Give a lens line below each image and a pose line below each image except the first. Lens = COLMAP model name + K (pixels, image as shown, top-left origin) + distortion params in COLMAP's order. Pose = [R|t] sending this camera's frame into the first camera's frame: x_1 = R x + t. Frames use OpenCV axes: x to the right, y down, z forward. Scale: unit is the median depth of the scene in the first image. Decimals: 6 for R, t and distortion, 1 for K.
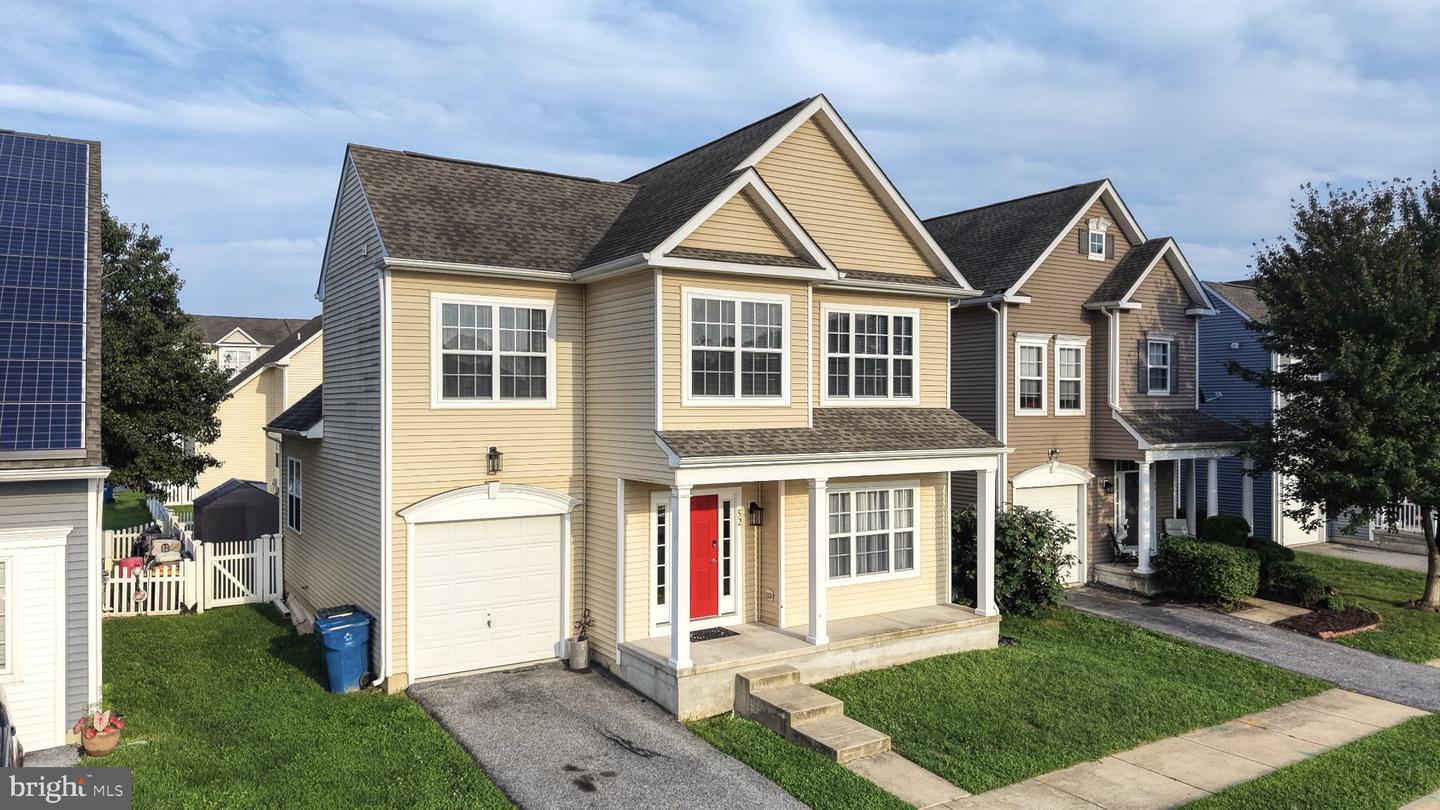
lens RADIAL K [[966.3, 0, 722.5], [0, 966.3, 399.8], [0, 0, 1]] dist [0.026247, -0.028060]
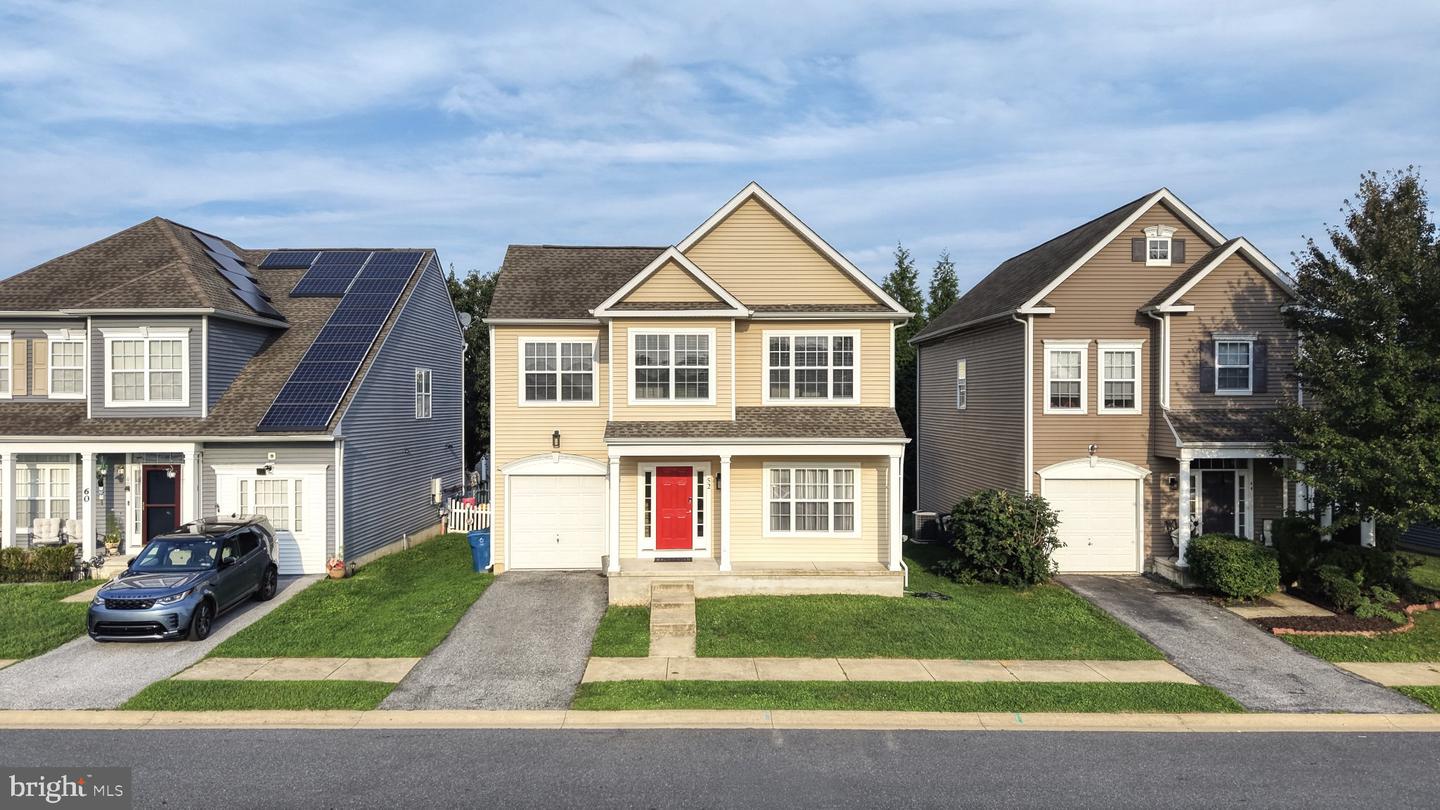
lens RADIAL K [[970.9, 0, 722.8], [0, 970.9, 397.5], [0, 0, 1]] dist [0.039019, -0.038363]
pose [[0.850969, -0.003293, -0.525206, 0.770067], [0.002967, 0.999995, -0.001463, -0.002739], [0.525208, -0.000313, 0.850974, -0.206662]]
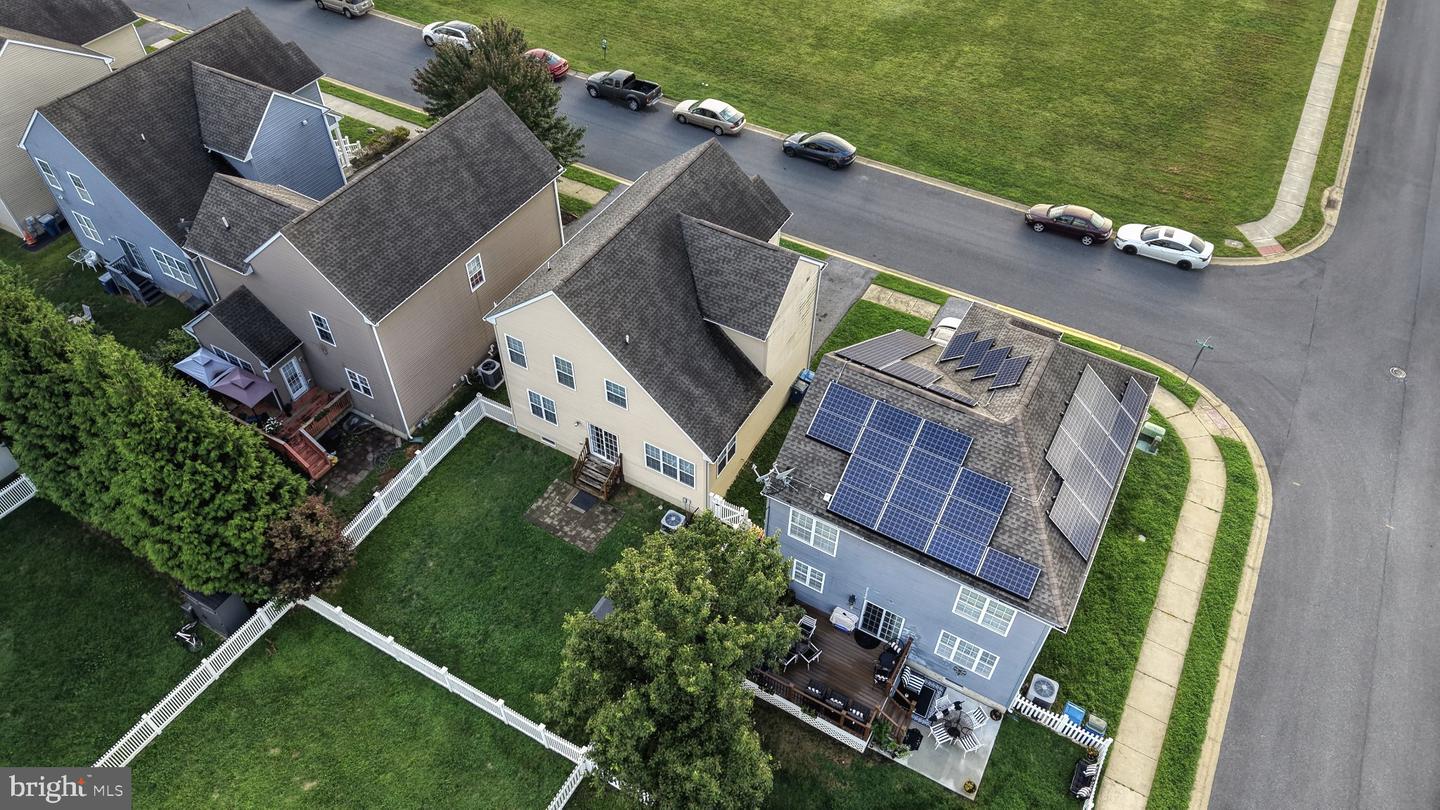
lens RADIAL K [[970.9, 0, 722.8], [0, 970.9, 397.5], [0, 0, 1]] dist [0.039019, -0.038363]
pose [[-0.462923, -0.646816, 0.606079, -1.900235], [-0.023861, 0.692600, 0.720927, -1.677851], [-0.886078, 0.319271, -0.336054, 2.020971]]
